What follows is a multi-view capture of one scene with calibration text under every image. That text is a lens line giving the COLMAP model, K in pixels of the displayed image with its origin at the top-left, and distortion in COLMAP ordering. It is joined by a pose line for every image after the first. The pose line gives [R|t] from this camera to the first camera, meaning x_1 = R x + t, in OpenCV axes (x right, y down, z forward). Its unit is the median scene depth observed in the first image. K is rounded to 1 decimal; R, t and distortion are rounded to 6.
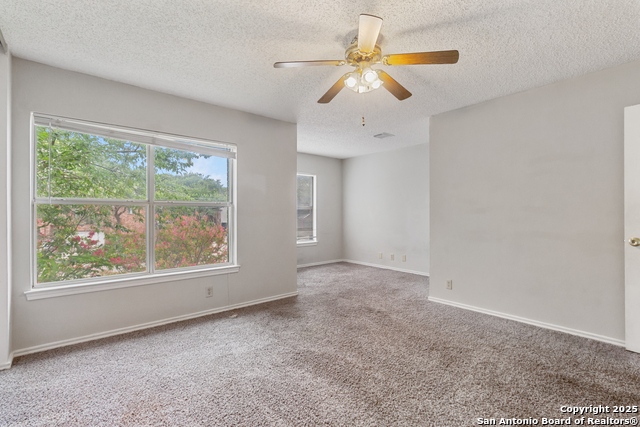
lens RADIAL K [[312.2, 0, 320.0], [0, 312.2, 213.5], [0, 0, 1]] dist [0.019521, 0.000074]
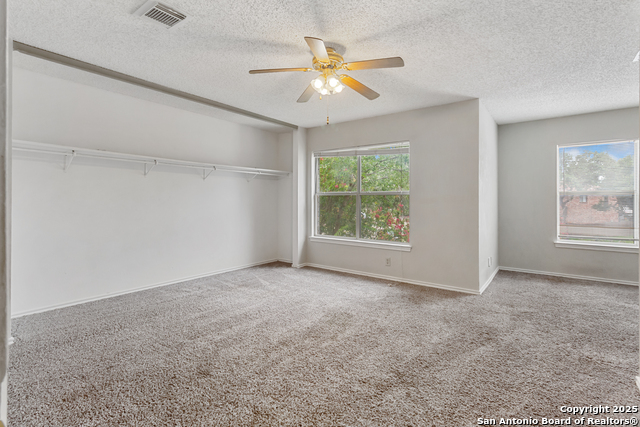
lens RADIAL K [[292.1, 0, 320.9], [0, 292.1, 200.5], [0, 0, 1]] dist [-0.000809, -0.000094]
pose [[0.203529, 0.001733, -0.979067, 0.817271], [-0.006556, 0.999978, 0.000407, 0.002169], [0.979047, 0.006335, 0.203536, 0.524953]]
